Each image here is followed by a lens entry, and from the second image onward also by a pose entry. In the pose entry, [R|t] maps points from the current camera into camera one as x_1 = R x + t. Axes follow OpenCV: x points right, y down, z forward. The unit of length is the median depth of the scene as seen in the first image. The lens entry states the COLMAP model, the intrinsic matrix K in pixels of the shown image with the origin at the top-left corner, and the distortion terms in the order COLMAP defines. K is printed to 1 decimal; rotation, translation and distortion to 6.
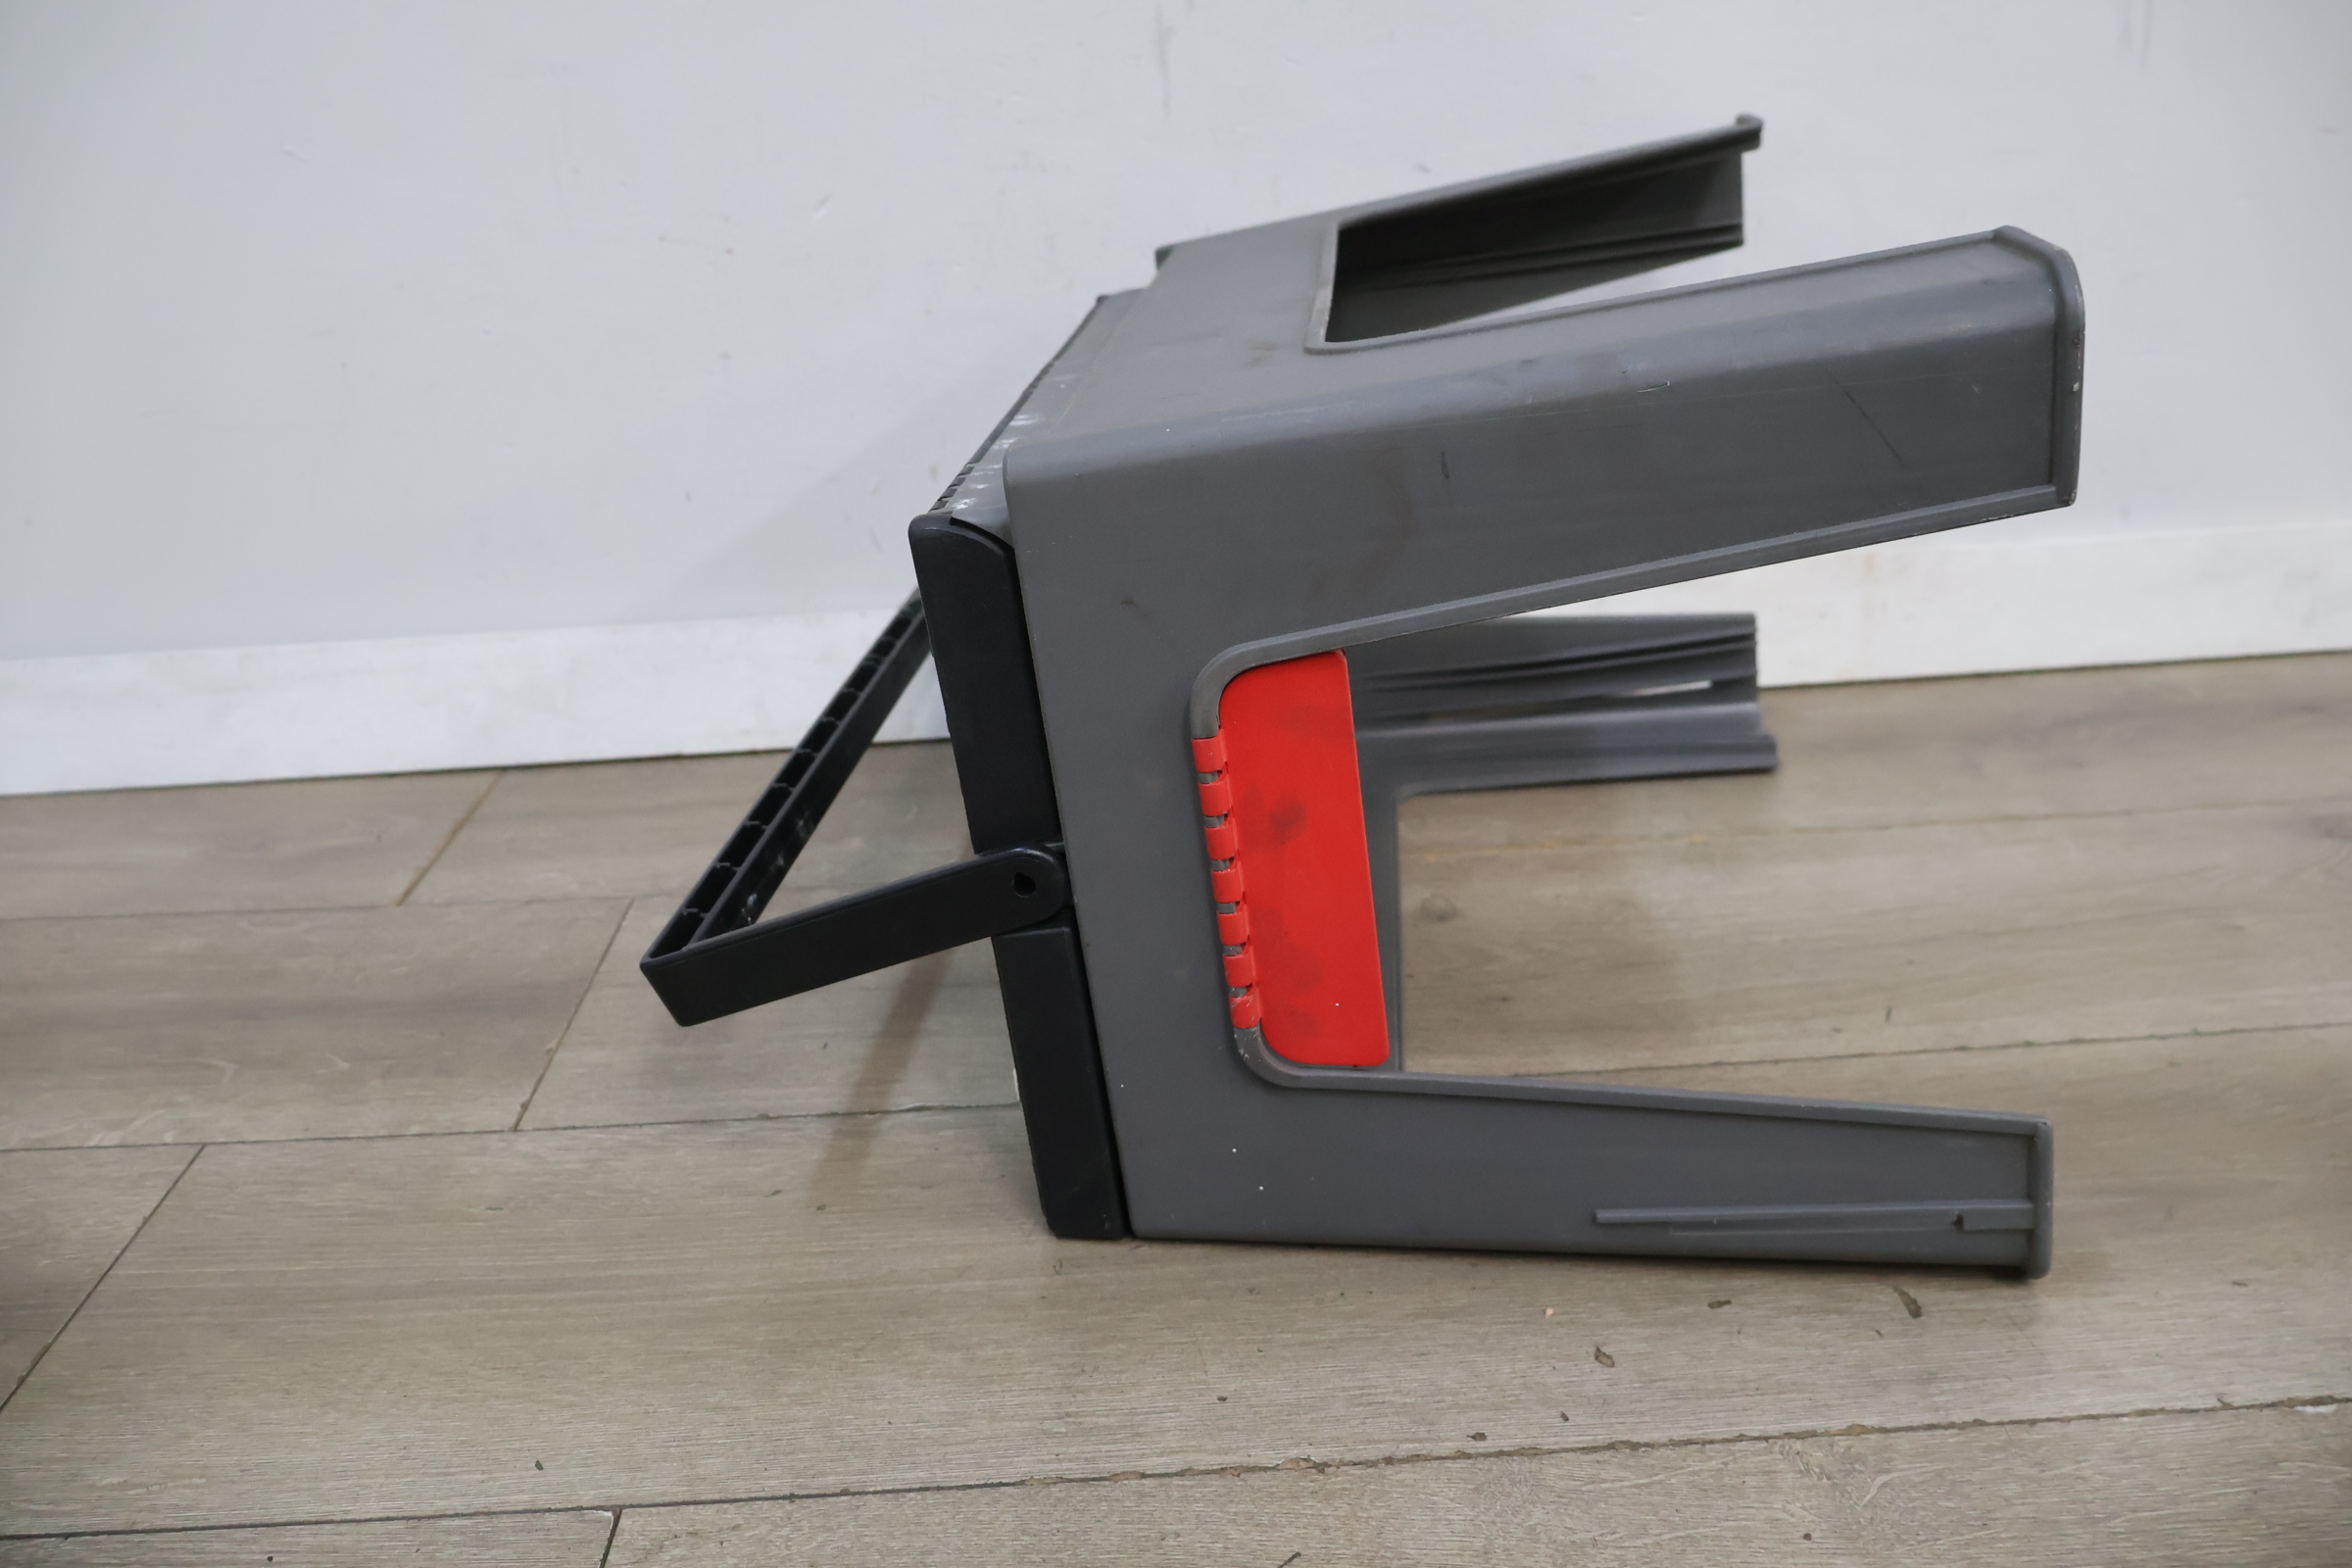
lens RADIAL K [[1960.6, 0, 1165.8], [0, 1960.6, 786.0], [0, 0, 1]] dist [-0.001889, -0.000763]
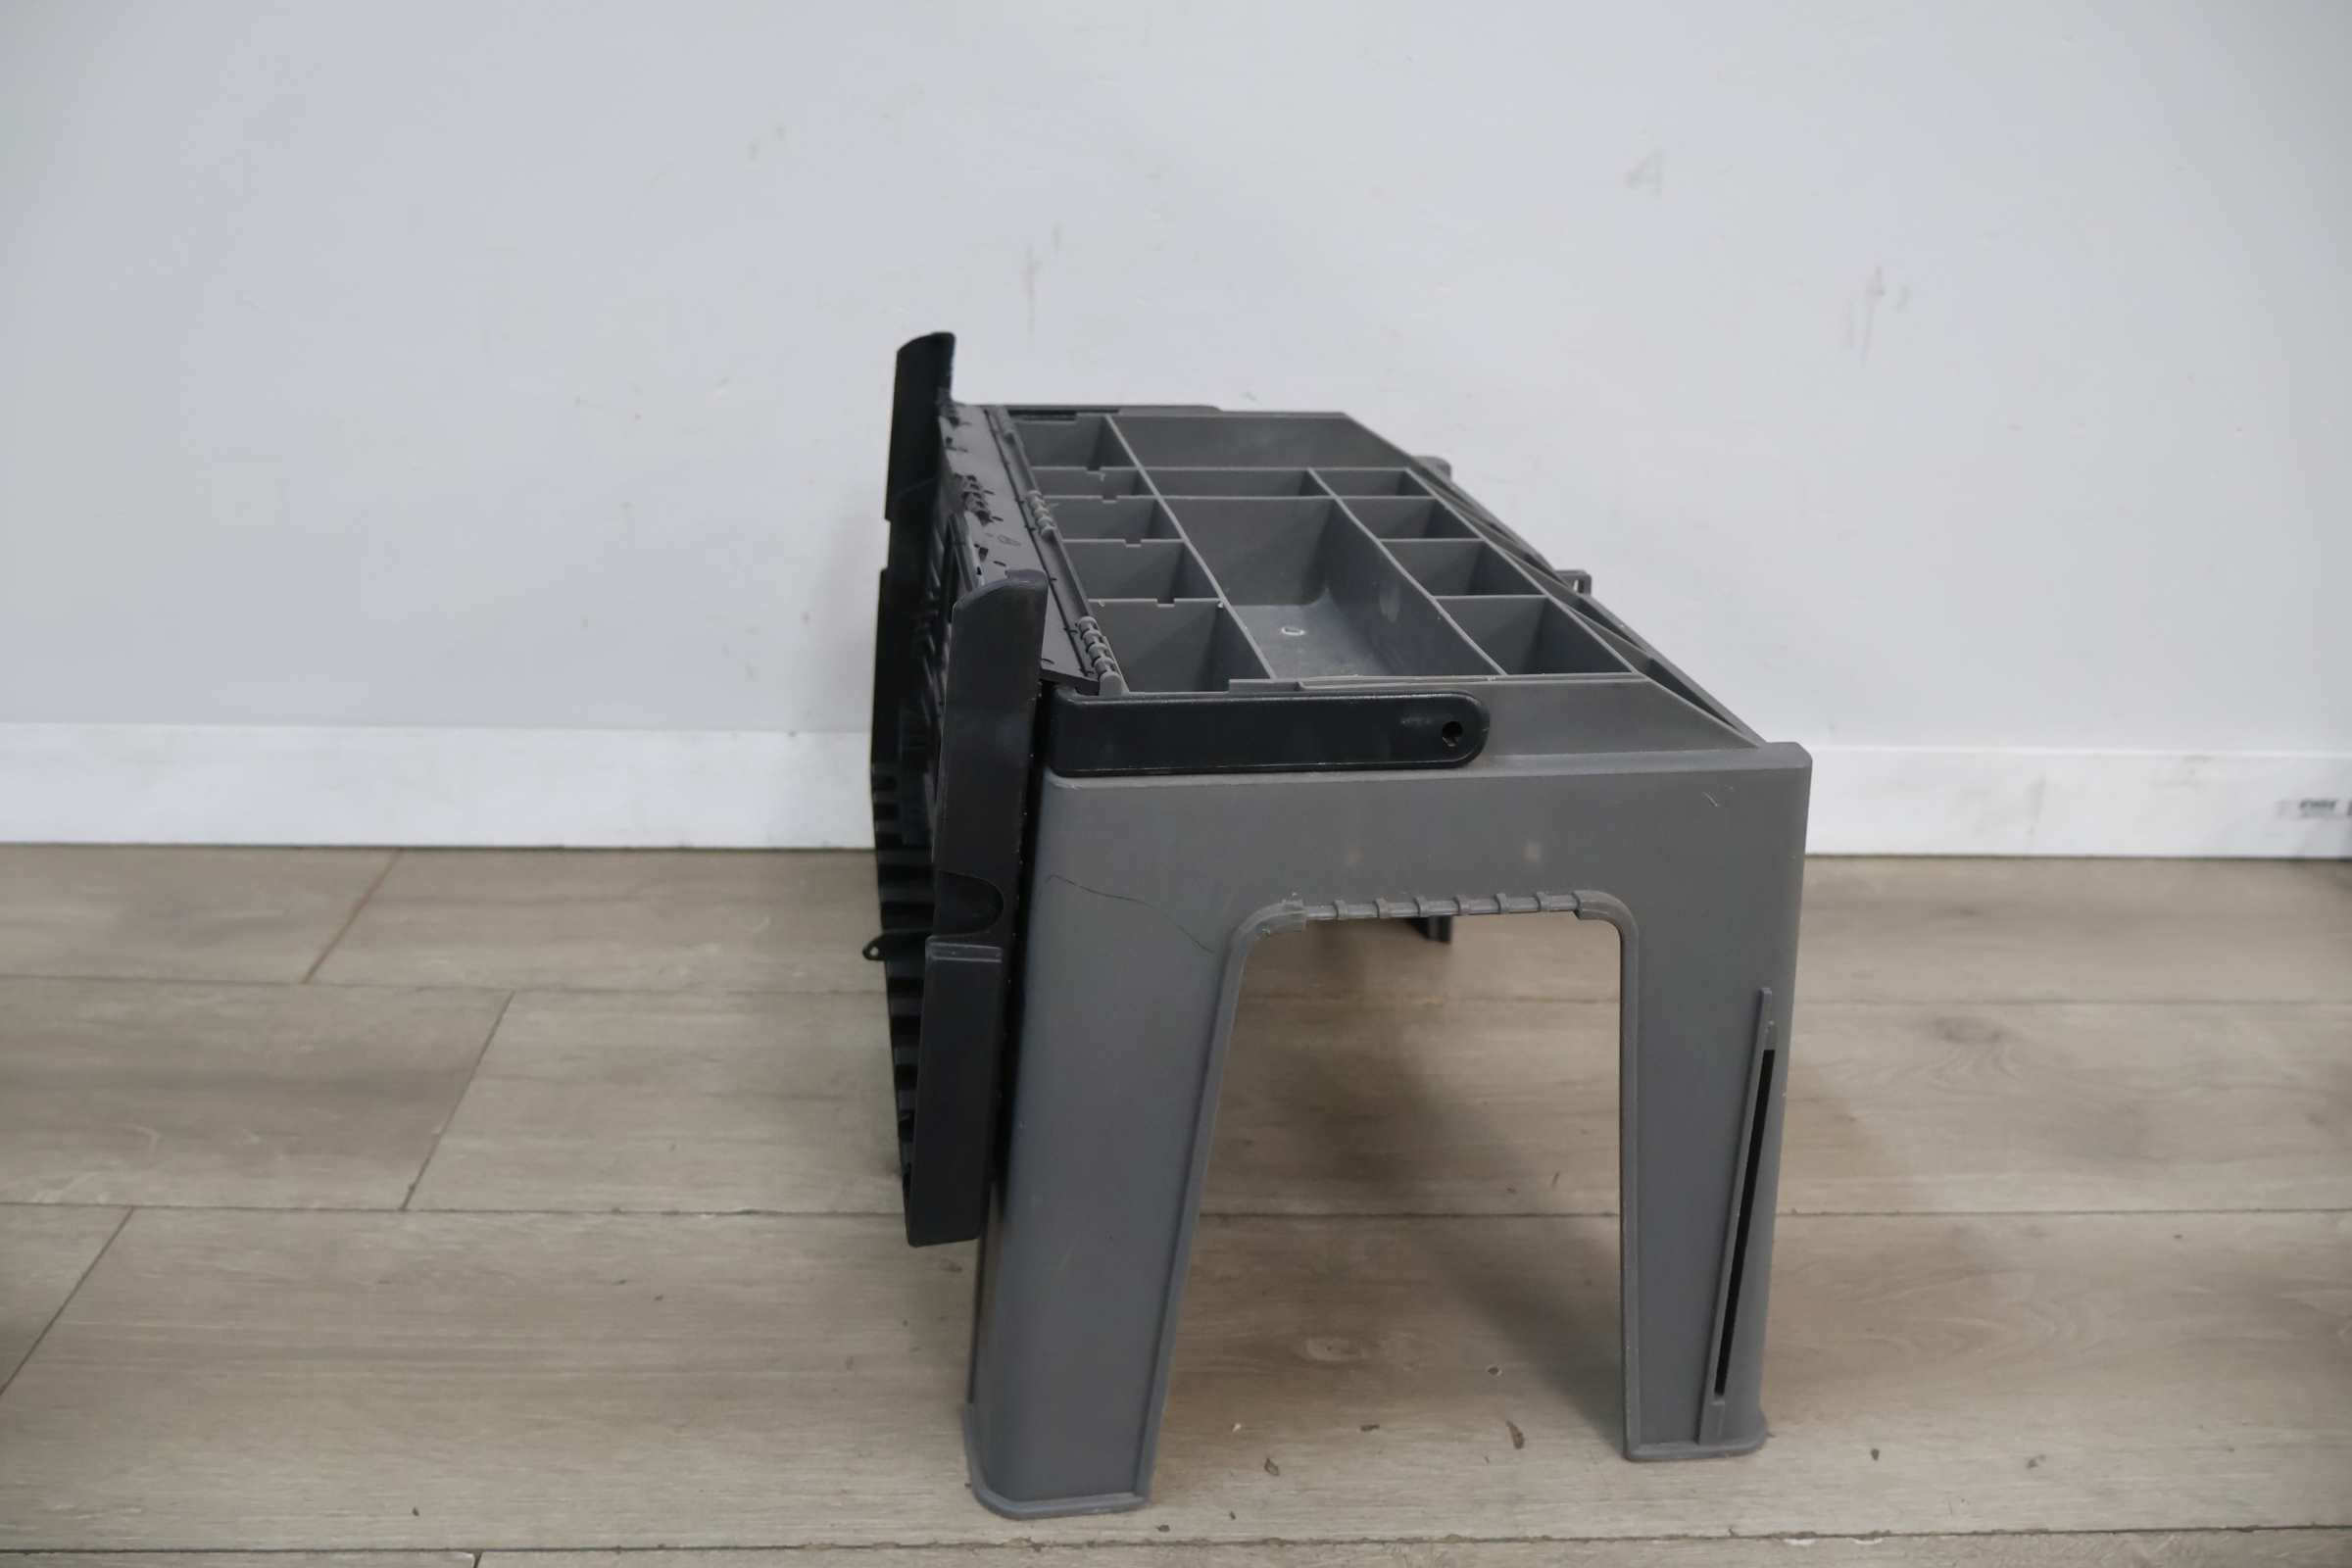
lens RADIAL K [[1960.6, 0, 1153.0], [0, 1960.6, 790.5], [0, 0, 1]] dist [-0.001889, -0.000763]
pose [[0.995721, 0.072177, 0.057706, 0.032515], [-0.072746, 0.997320, 0.007820, -0.117716], [-0.056987, -0.011985, 0.998303, -0.202722]]
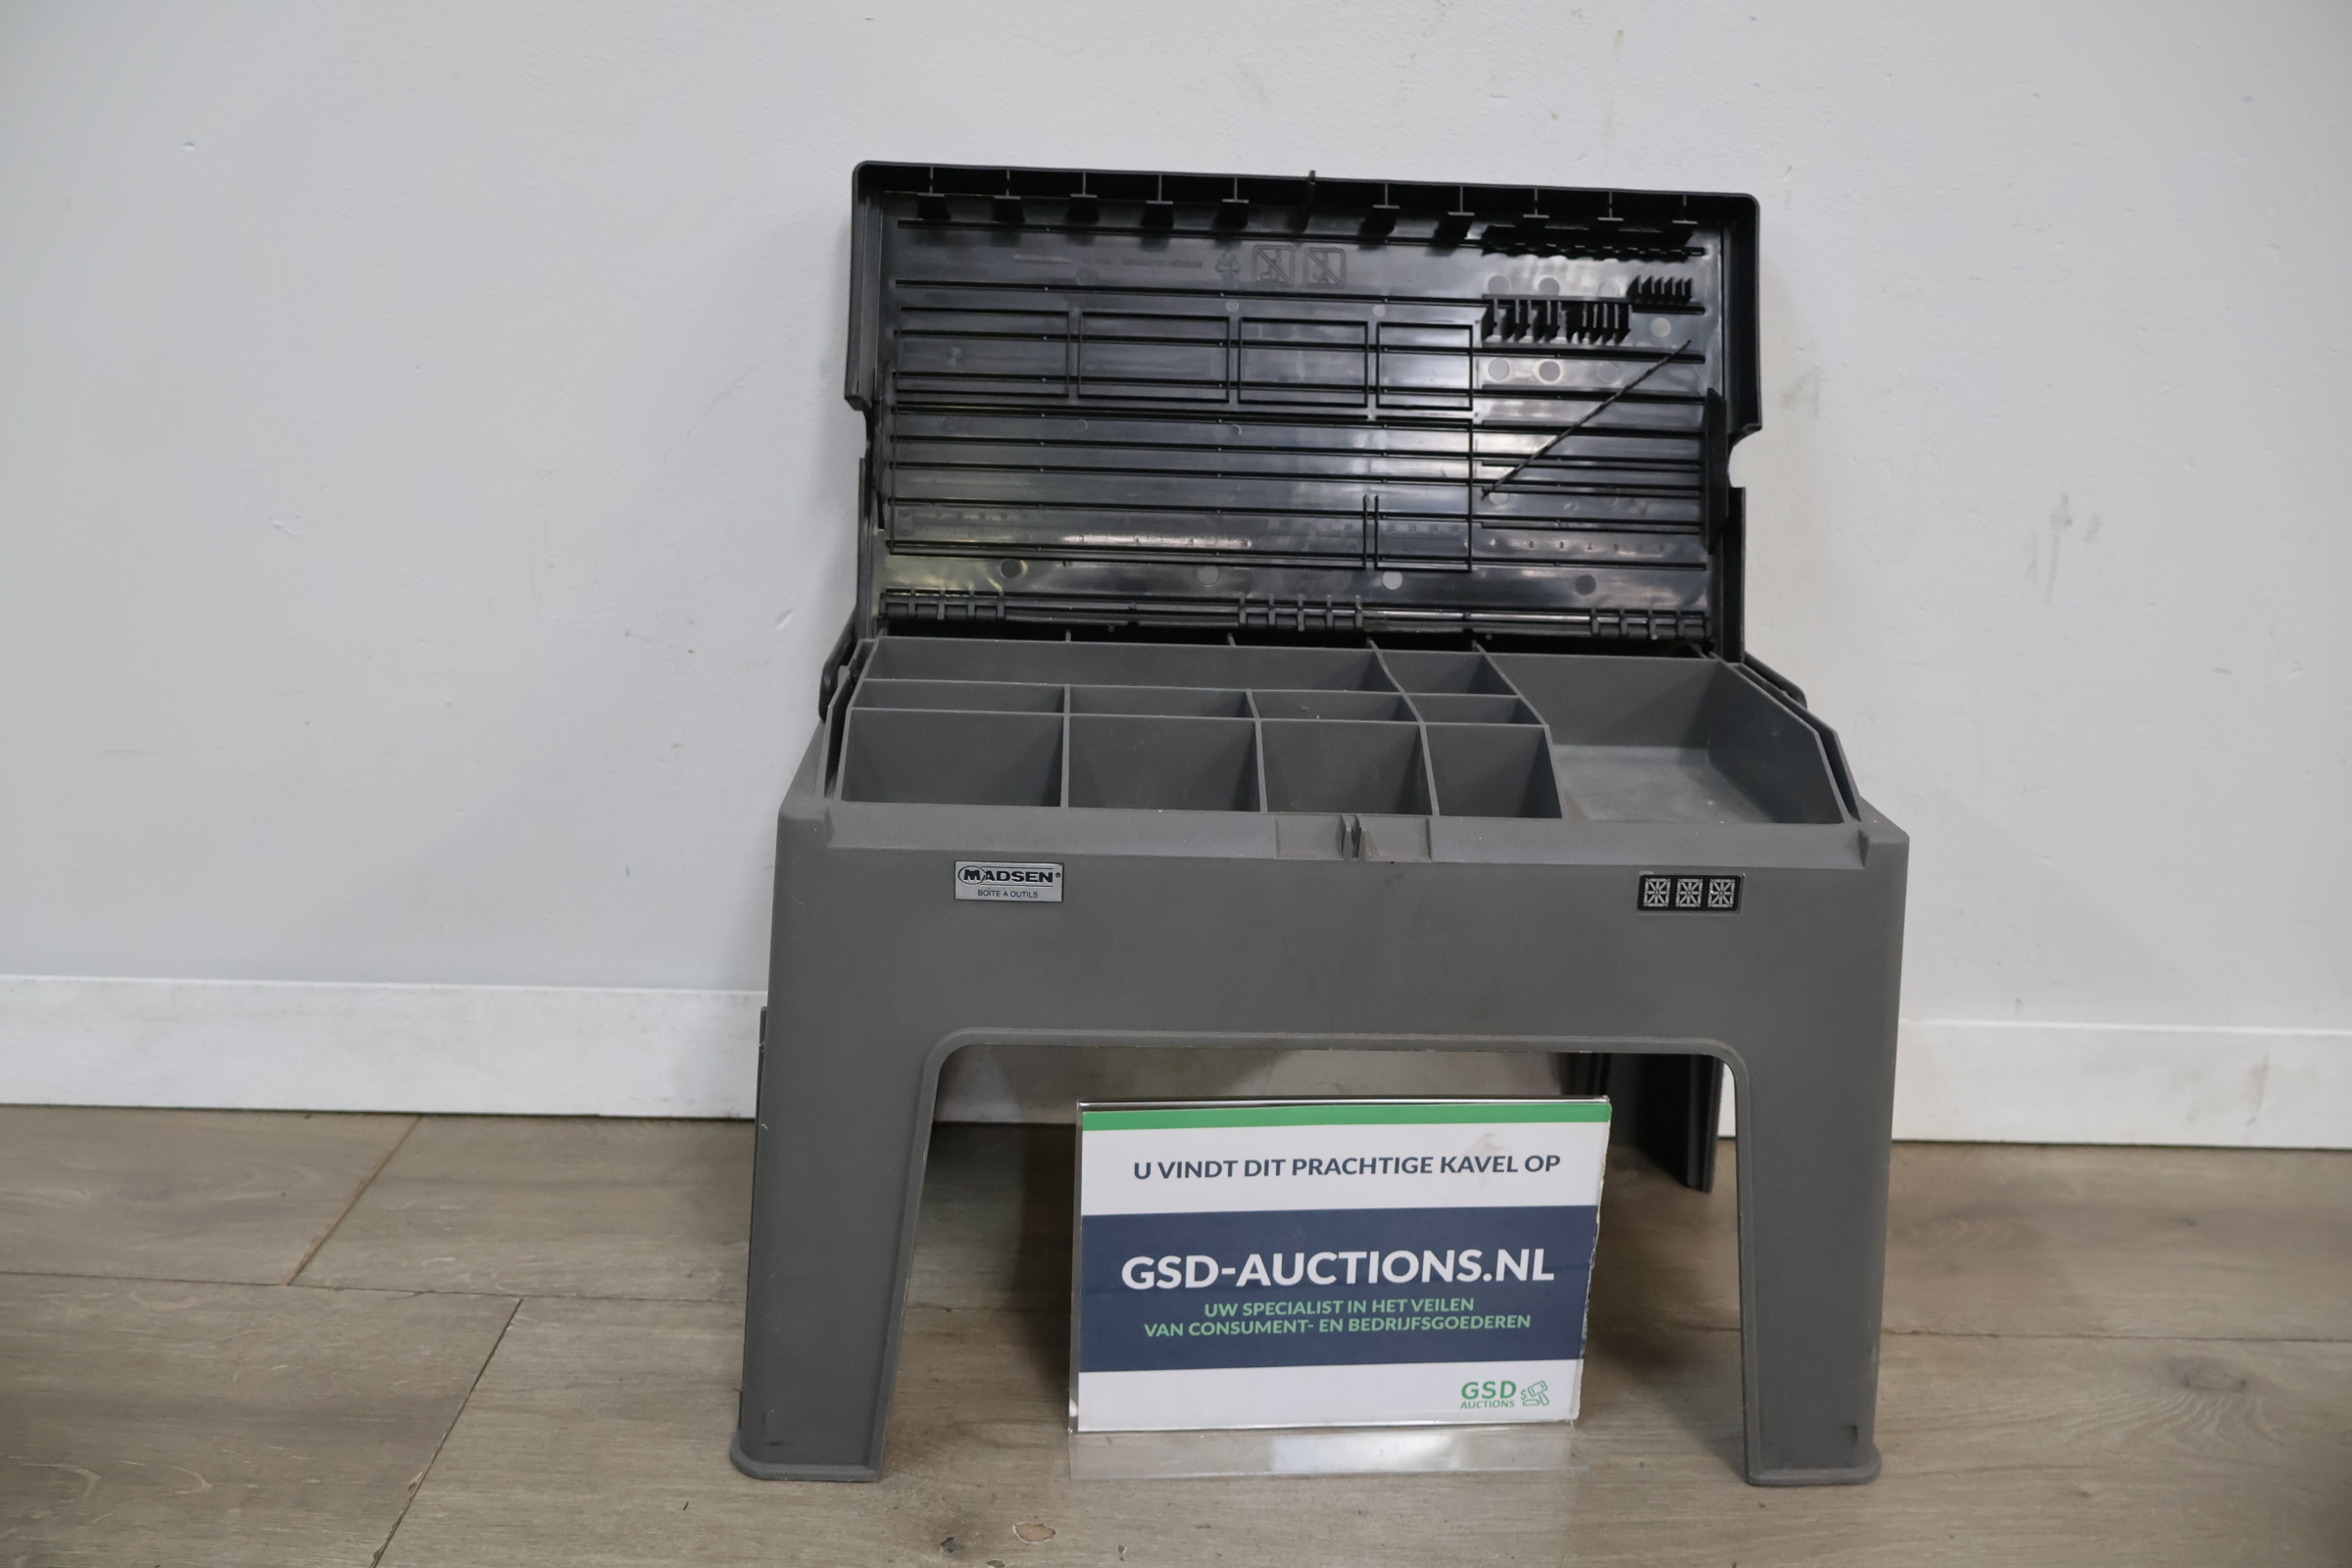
lens RADIAL K [[1960.6, 0, 1157.9], [0, 1960.6, 791.0], [0, 0, 1]] dist [-0.001889, -0.000763]
pose [[0.996216, 0.086575, 0.007598, 0.030109], [-0.085548, 0.992279, -0.089799, -0.170356], [-0.015313, 0.088809, 0.995931, -0.042966]]
